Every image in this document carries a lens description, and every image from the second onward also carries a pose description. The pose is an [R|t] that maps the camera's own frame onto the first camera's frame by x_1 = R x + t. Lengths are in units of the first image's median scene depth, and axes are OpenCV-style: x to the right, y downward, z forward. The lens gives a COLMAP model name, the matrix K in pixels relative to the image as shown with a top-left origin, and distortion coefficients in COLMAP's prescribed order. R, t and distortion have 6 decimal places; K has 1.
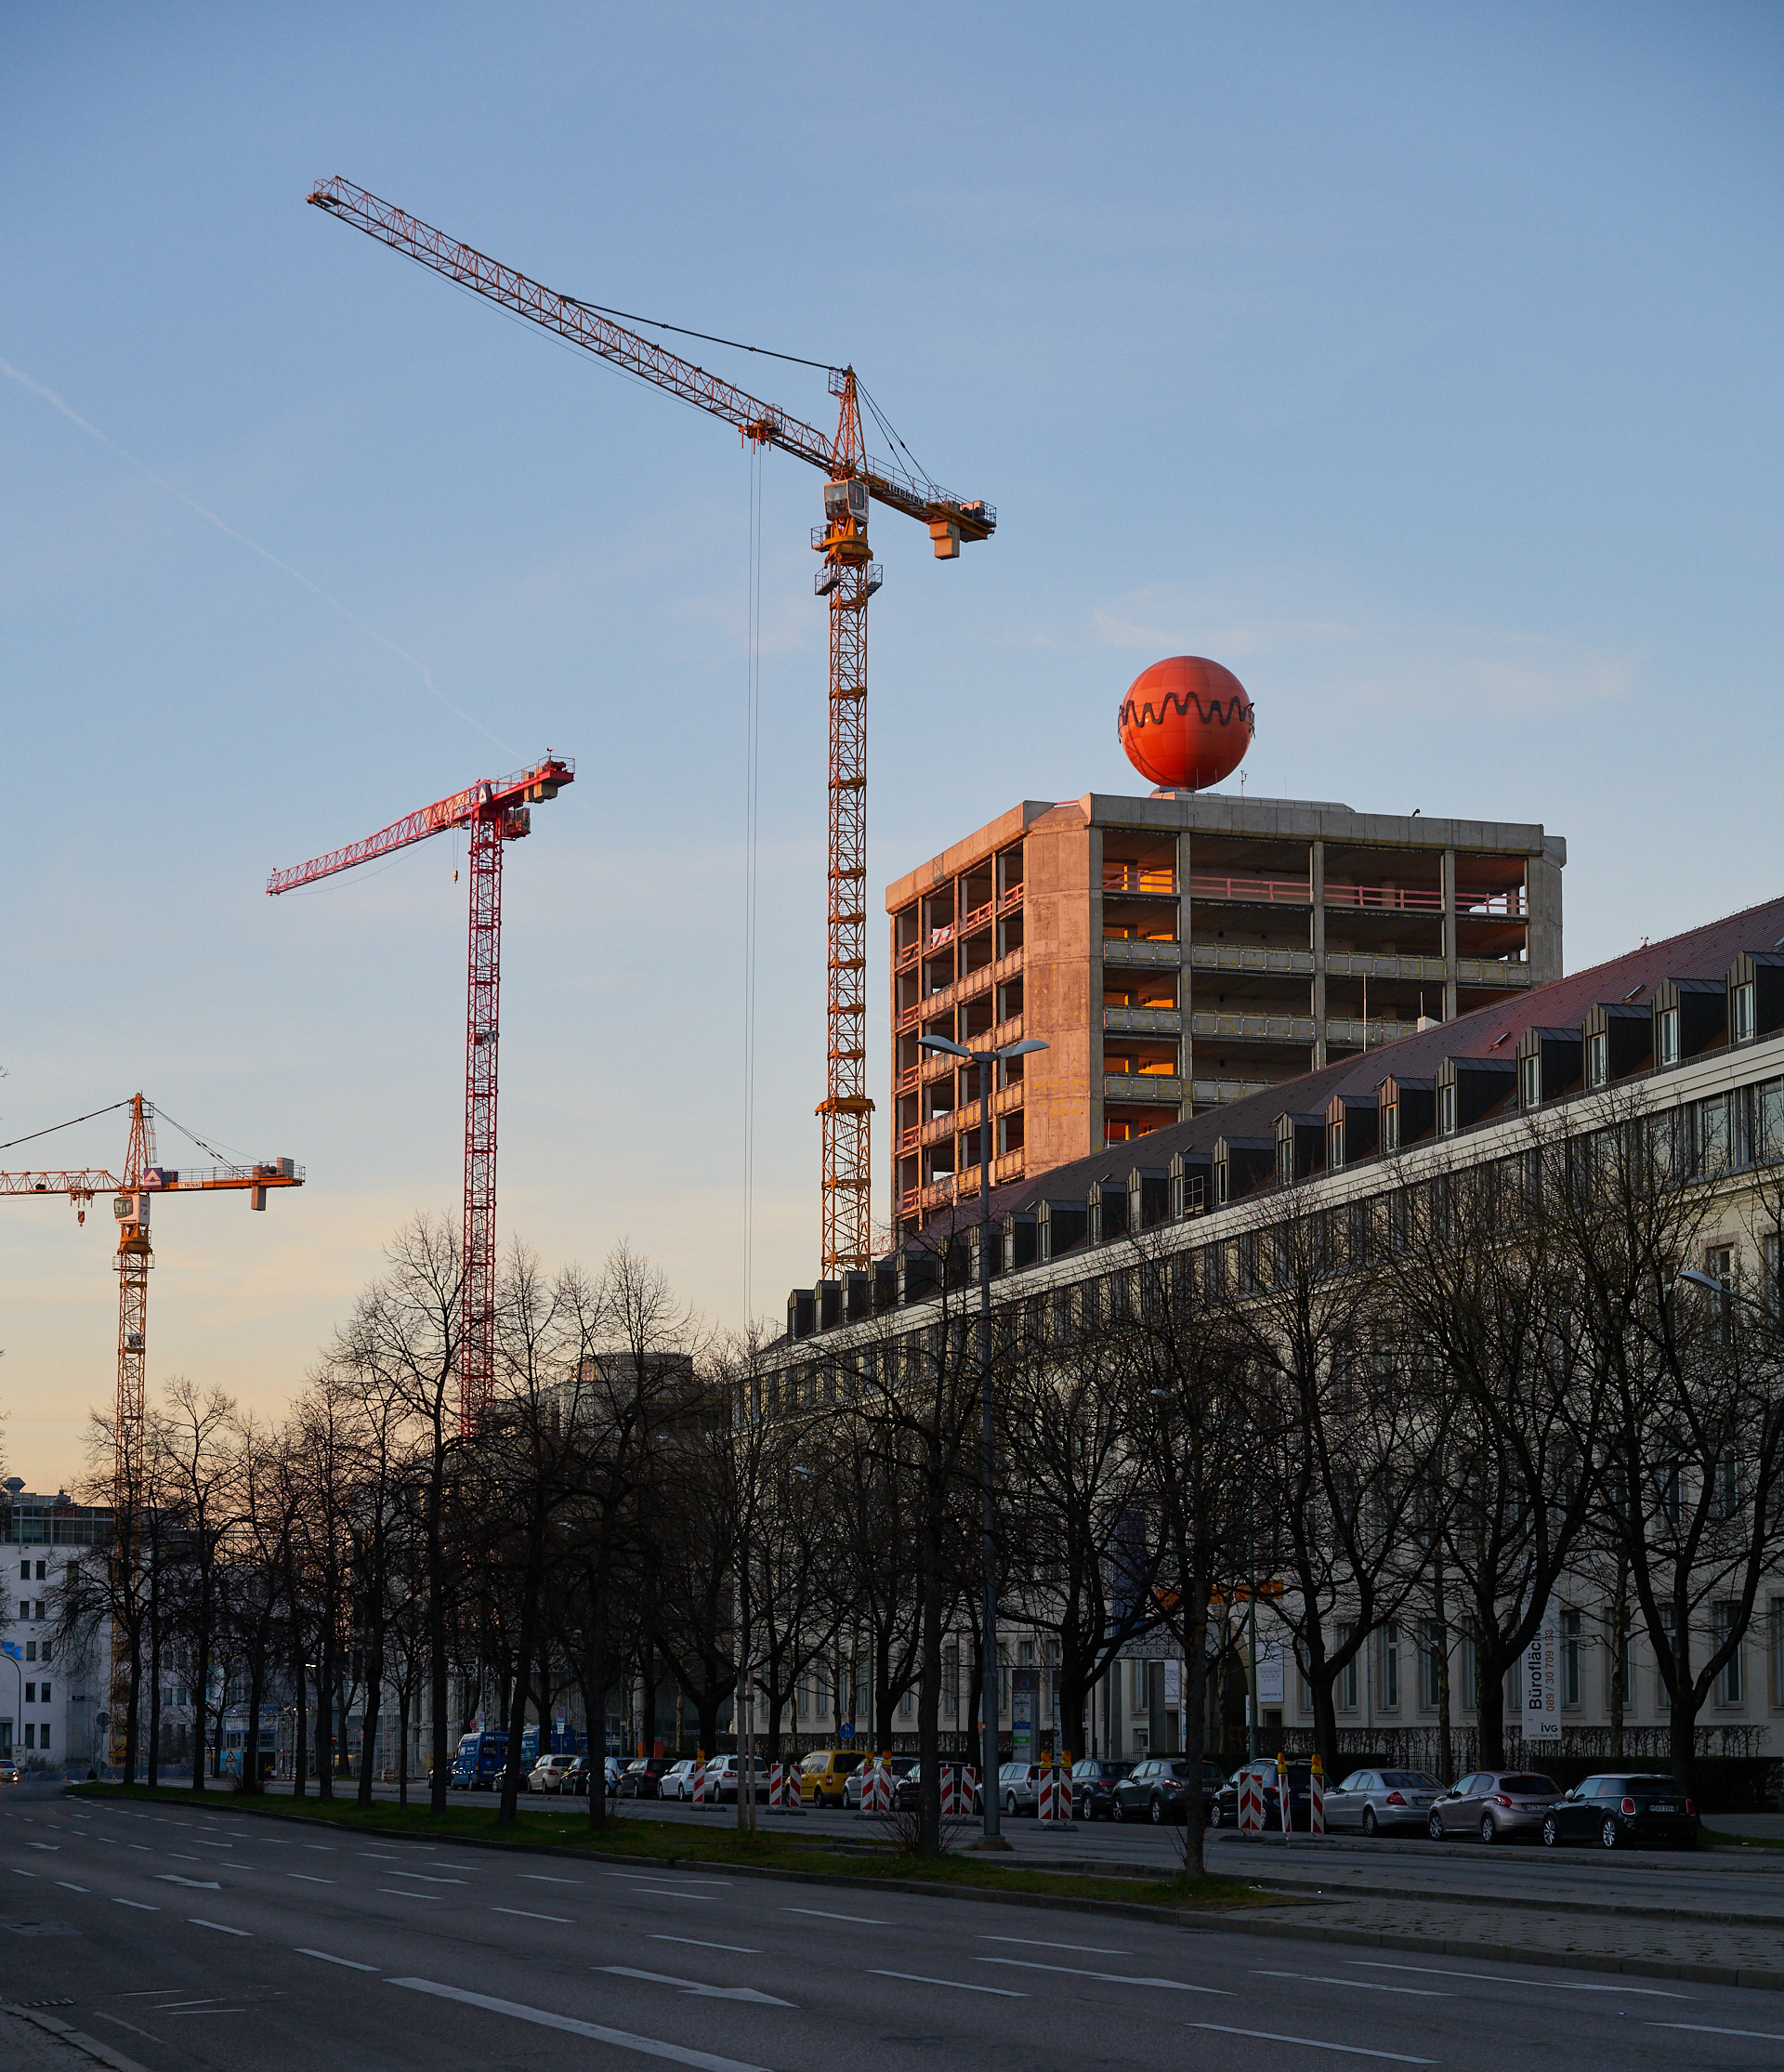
lens RADIAL K [[4178.6, 0, 828.4], [0, 4178.6, 1350.0], [0, 0, 1]] dist [0.085984, -0.689496]
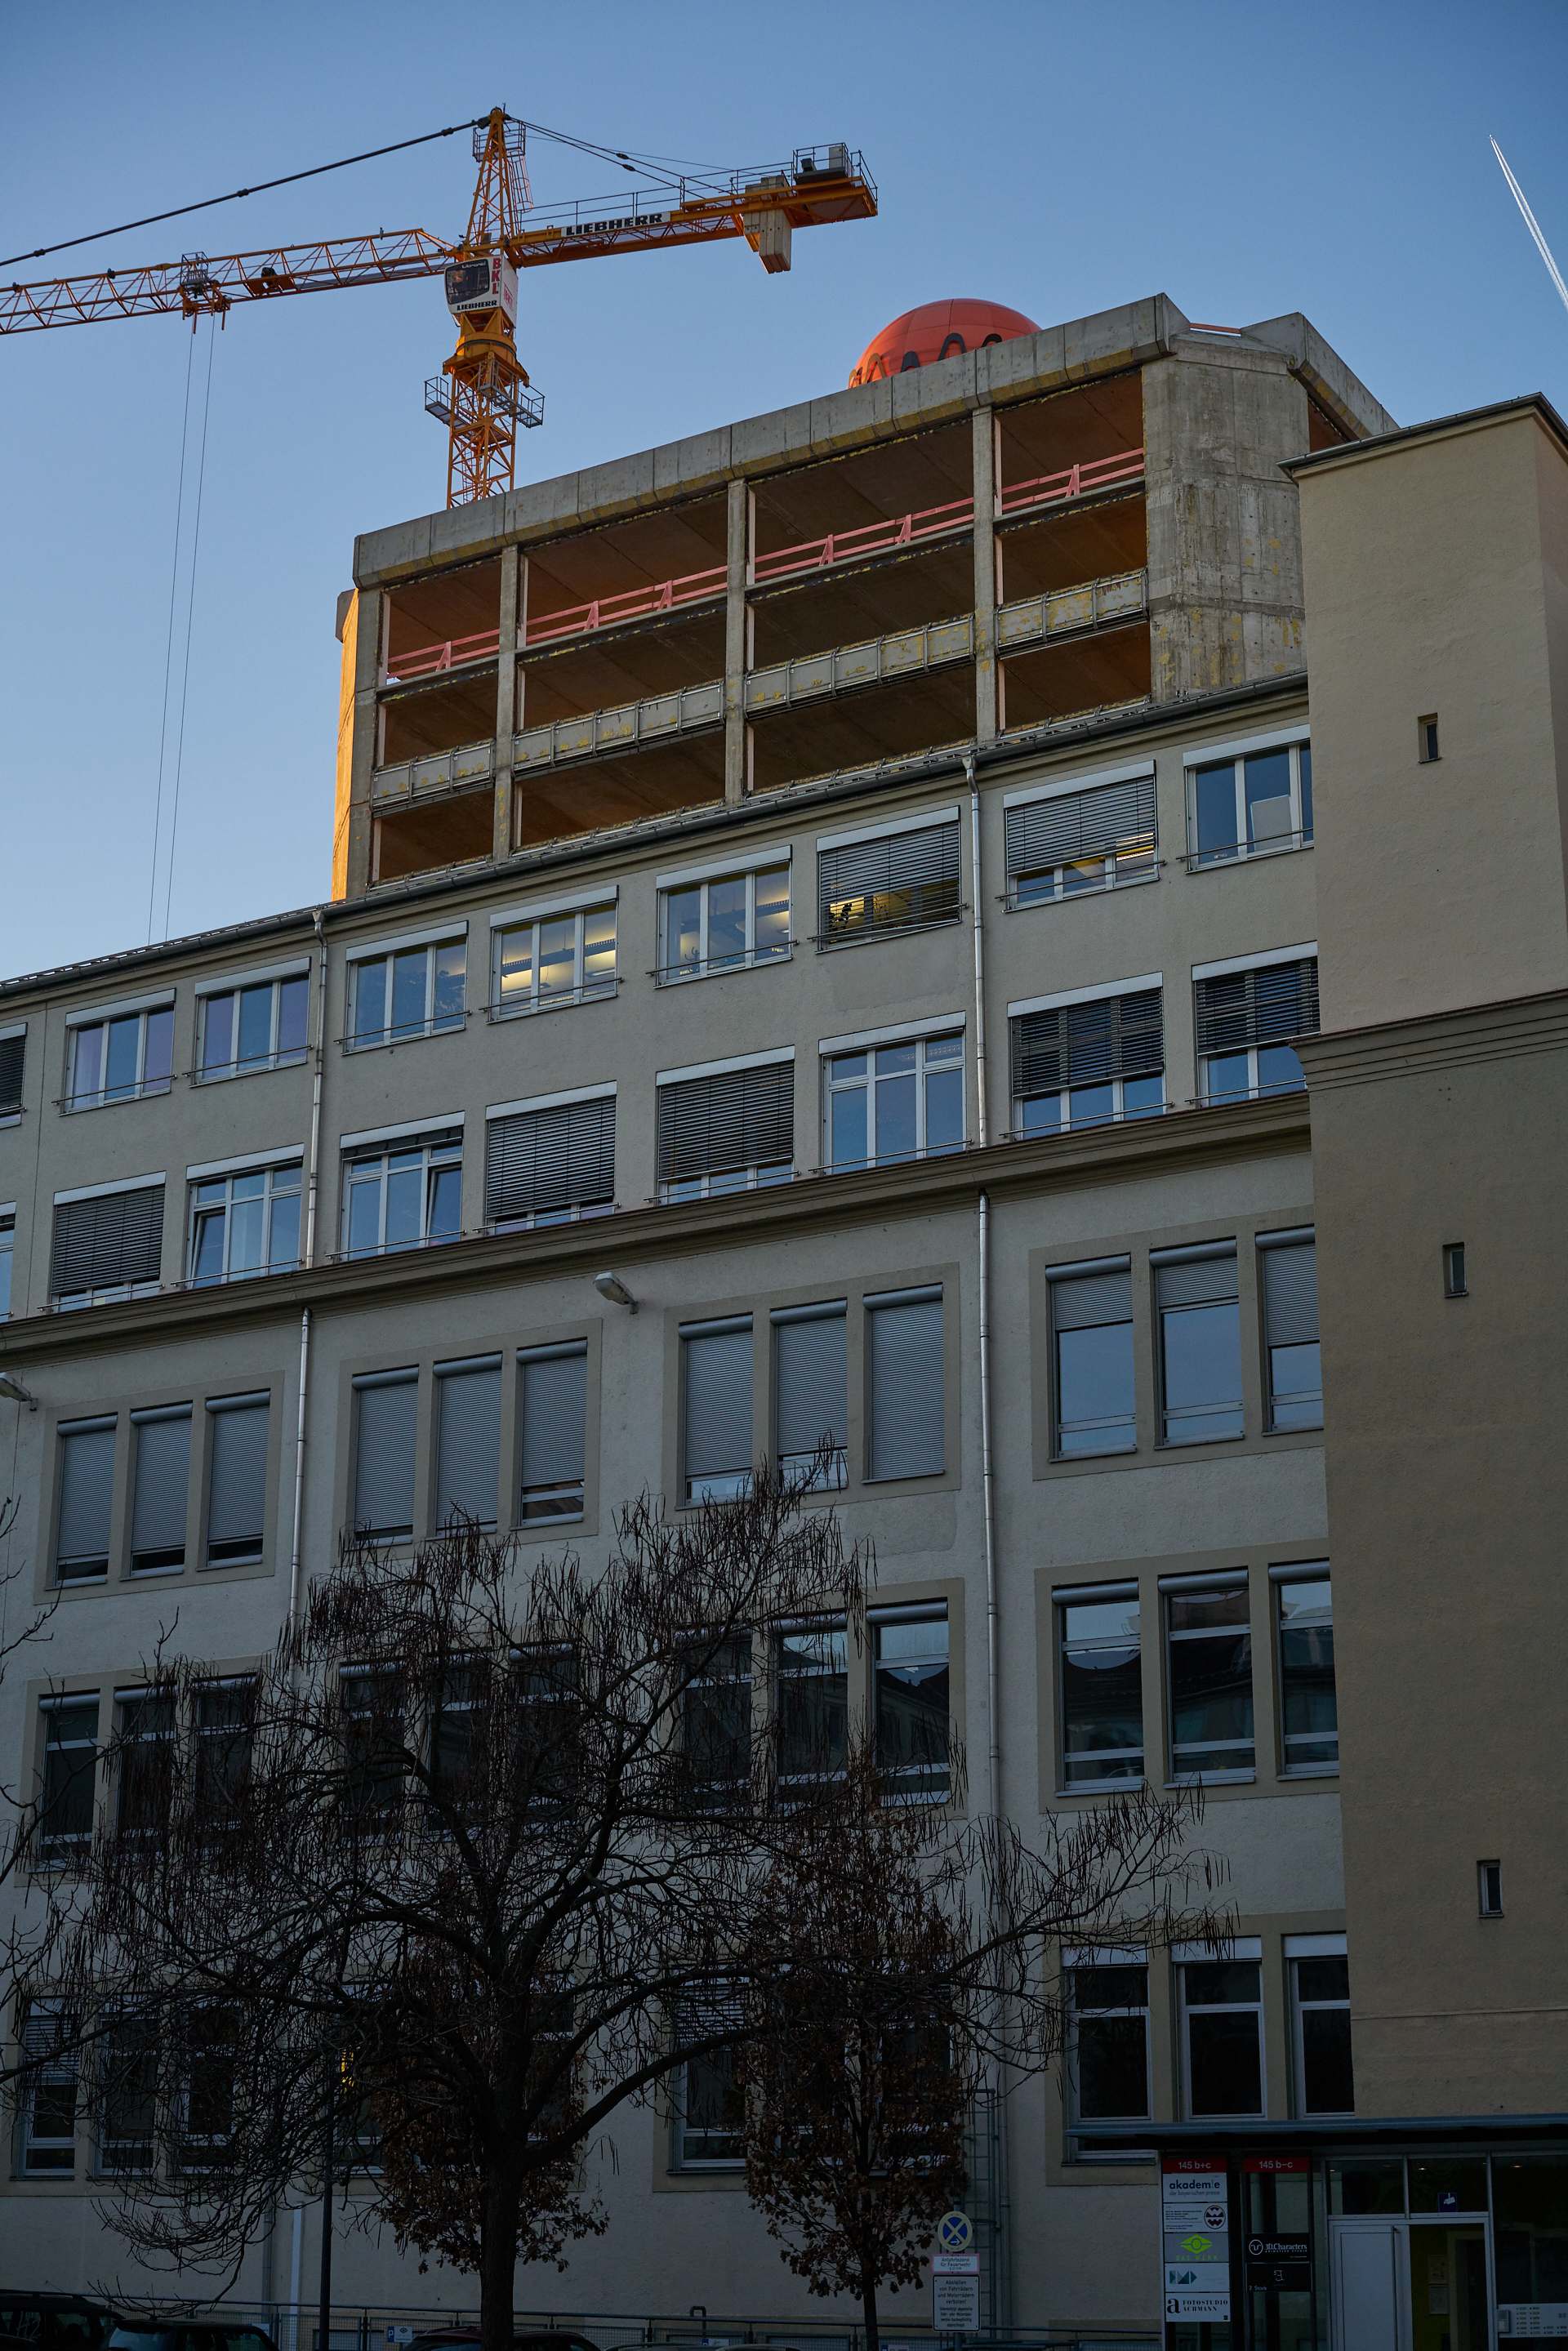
lens RADIAL K [[3599.3, 0, 751.7], [0, 3599.3, 1212.0], [0, 0, 1]] dist [0.076327, -0.832056]
pose [[0.662180, -0.220254, -0.716244, 0.415072], [0.059539, 0.968270, -0.242710, 0.074397], [0.746976, 0.118073, 0.654283, 0.713675]]
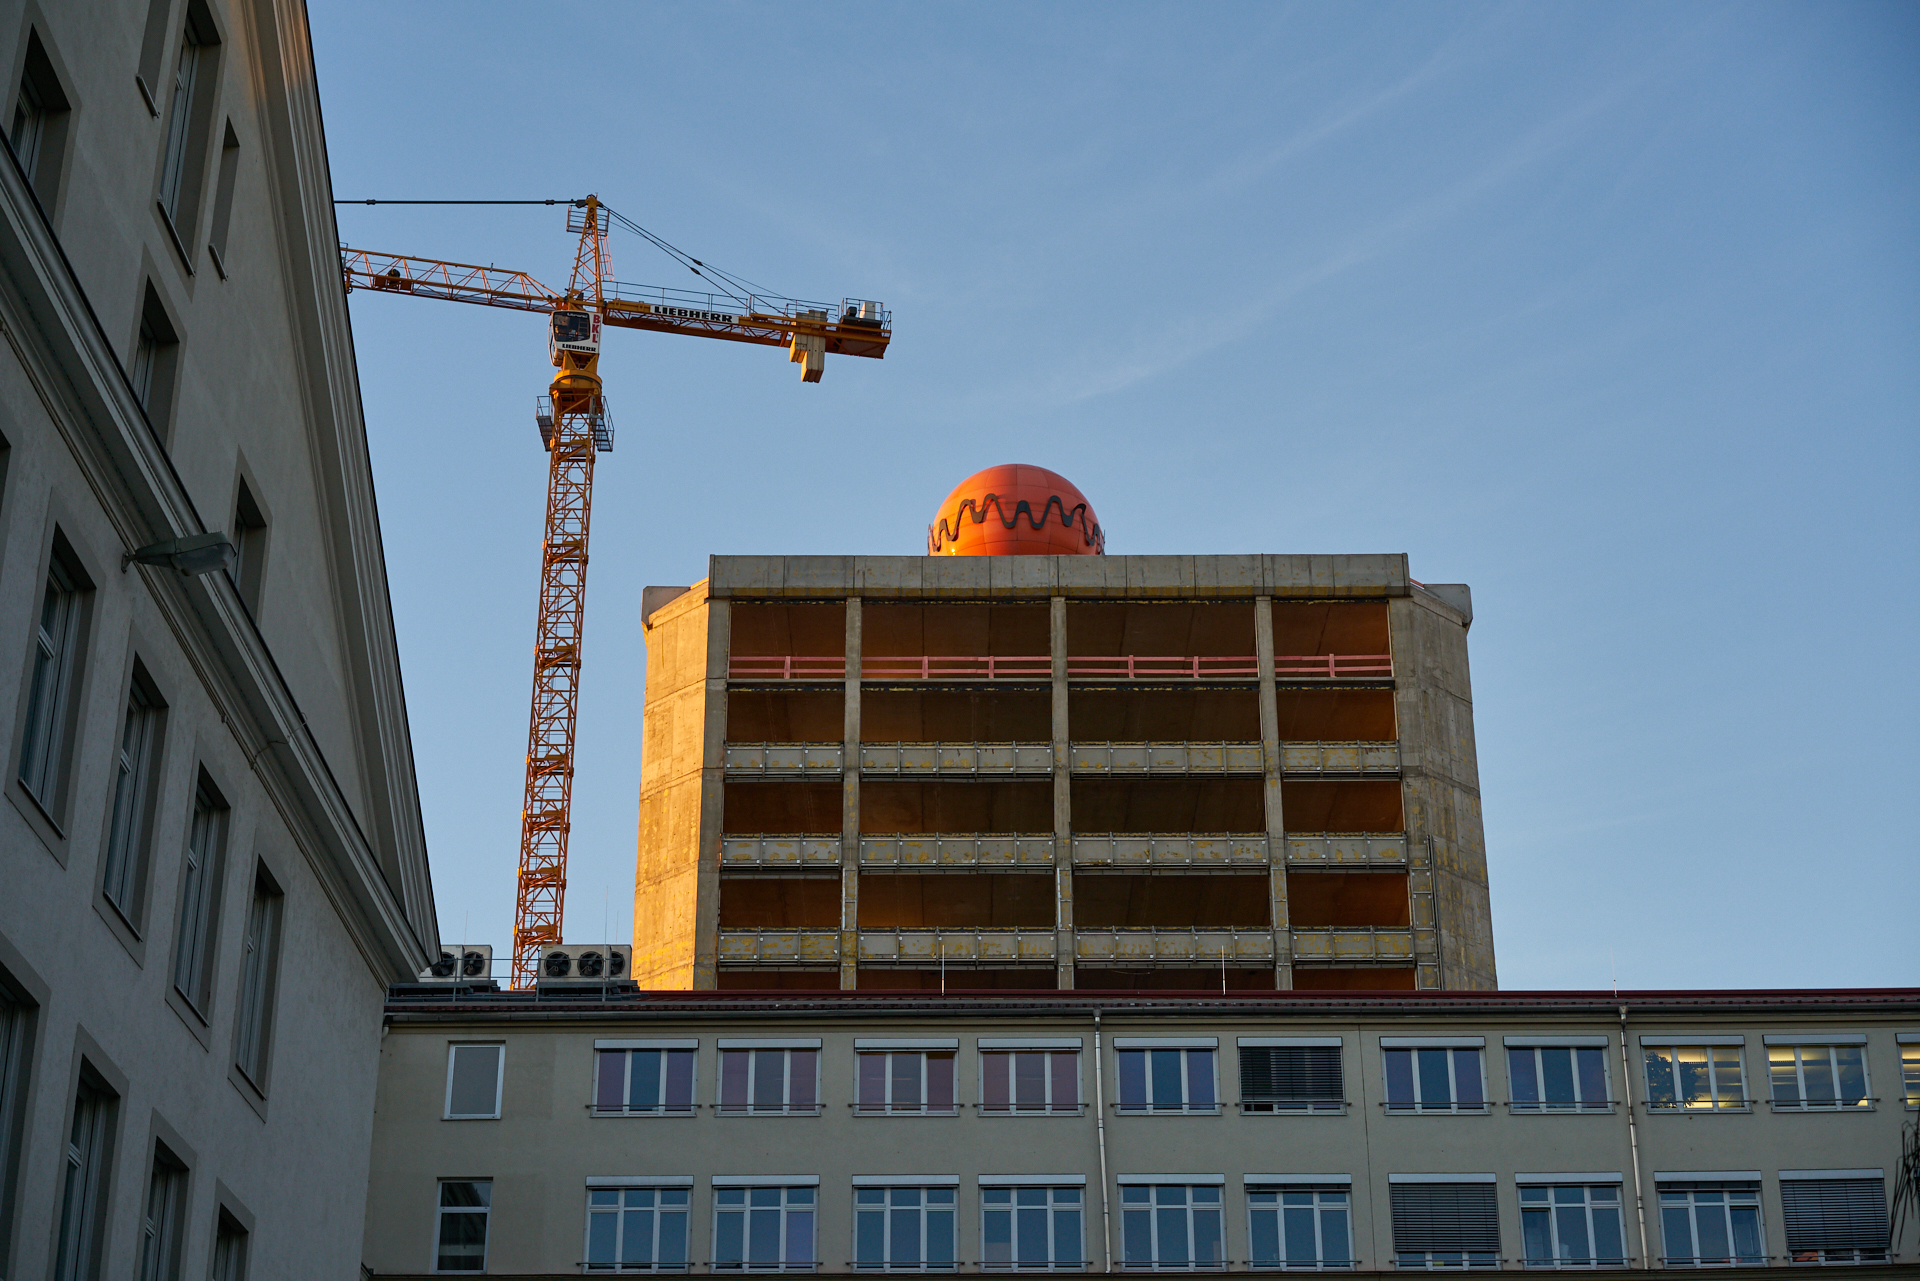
lens RADIAL K [[2942.4, 0, 951.2], [0, 2942.4, 611.5], [0, 0, 1]] dist [0.110069, -0.938755]
pose [[0.954367, -0.133083, -0.267342, 0.229584], [0.029457, 0.932798, -0.359193, 0.056959], [0.297179, 0.334927, 0.894152, 0.549902]]
